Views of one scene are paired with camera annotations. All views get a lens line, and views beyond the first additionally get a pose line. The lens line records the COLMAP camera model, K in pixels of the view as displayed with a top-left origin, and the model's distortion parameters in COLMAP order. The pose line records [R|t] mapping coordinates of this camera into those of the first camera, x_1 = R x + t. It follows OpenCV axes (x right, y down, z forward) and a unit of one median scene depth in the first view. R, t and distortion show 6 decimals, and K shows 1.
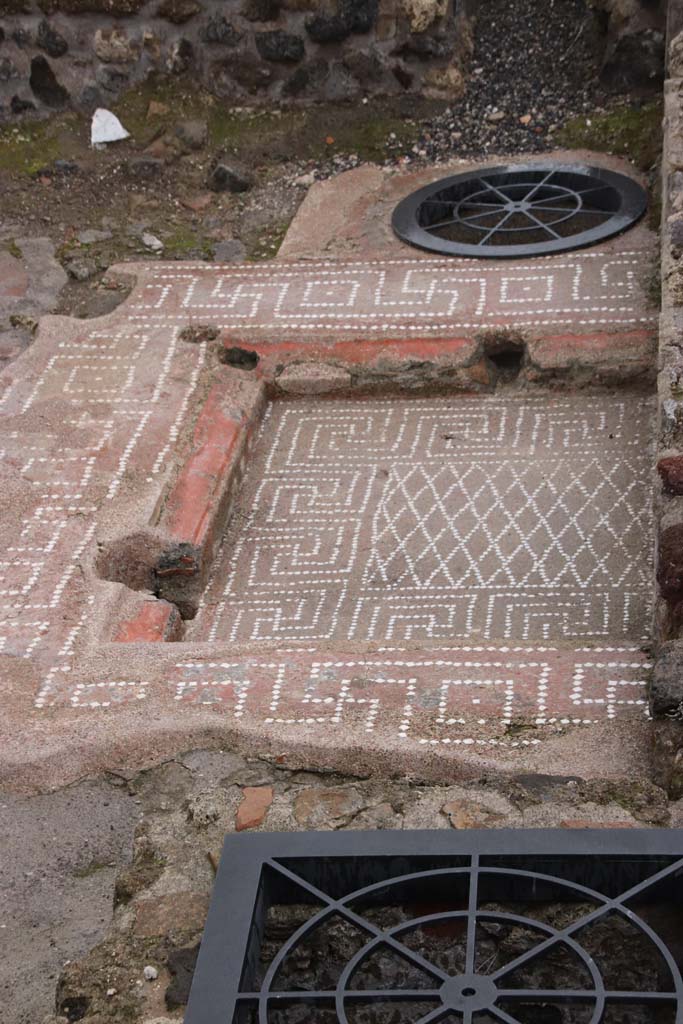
lens RADIAL K [[2402.4, 0, 341.5], [0, 2402.4, 512.0], [0, 0, 1]] dist [0.759194, 0.324590]
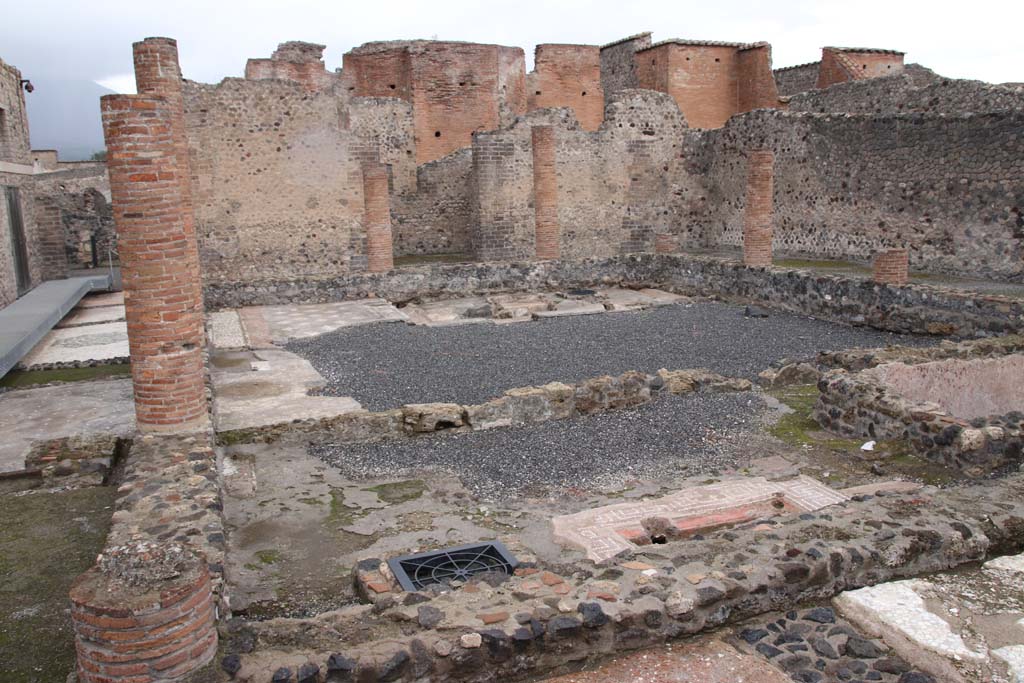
lens RADIAL K [[836.1, 0, 512.0], [0, 836.1, 341.5], [0, 0, 1]] dist [-0.146529, 0.140399]
pose [[0.451652, 0.229275, -0.862232, 0.571015], [-0.410380, 0.911503, 0.027413, -0.120017], [0.792212, 0.341461, 0.505772, 0.065640]]
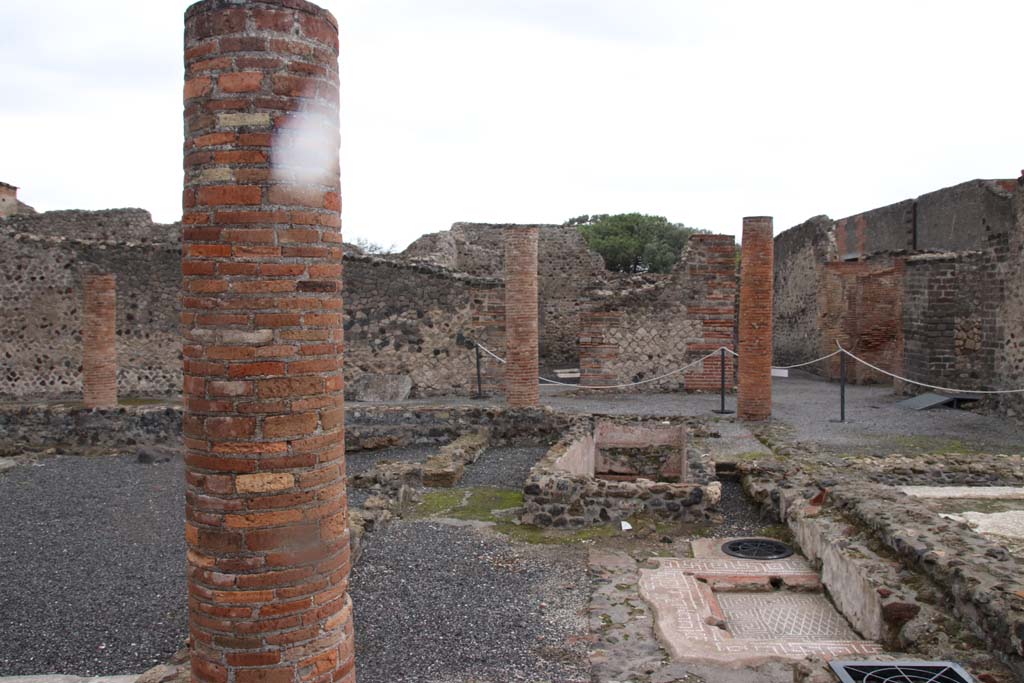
lens RADIAL K [[836.1, 0, 512.0], [0, 836.1, 341.5], [0, 0, 1]] dist [-0.146529, 0.140399]
pose [[0.997734, 0.066036, 0.012882, -0.293429], [-0.054374, 0.904178, -0.423681, 0.118857], [-0.039626, 0.422021, 0.905720, -0.187754]]
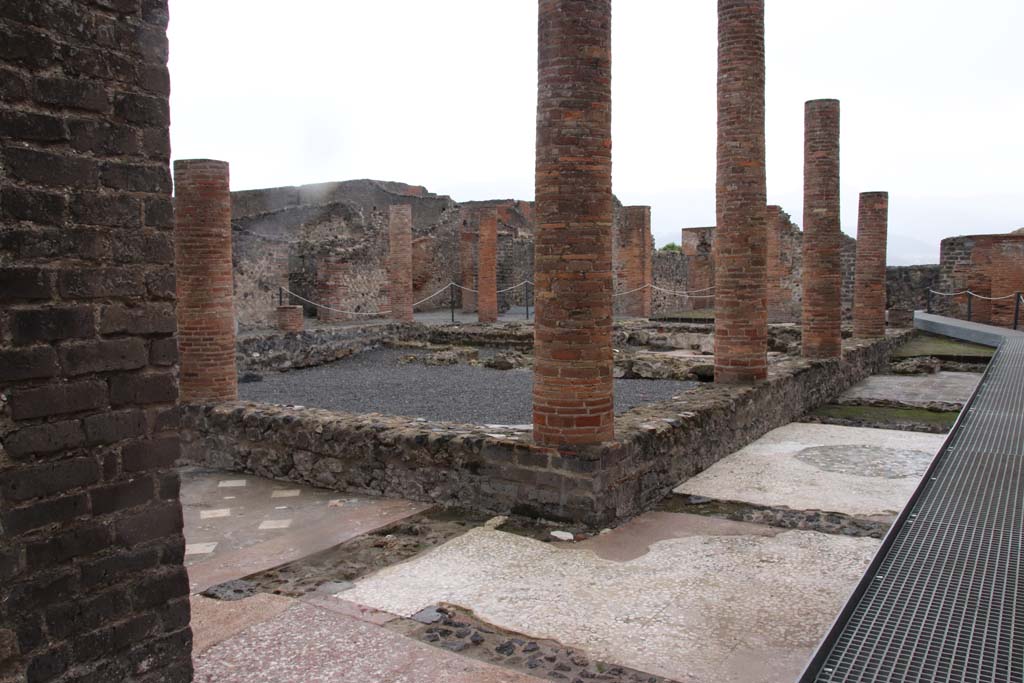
lens RADIAL K [[836.1, 0, 512.0], [0, 836.1, 341.5], [0, 0, 1]] dist [-0.146529, 0.140399]
pose [[0.472634, -0.002374, 0.881256, -2.743043], [0.381275, 0.902111, -0.202054, 0.242331], [-0.794510, 0.431498, 0.427273, 0.107364]]
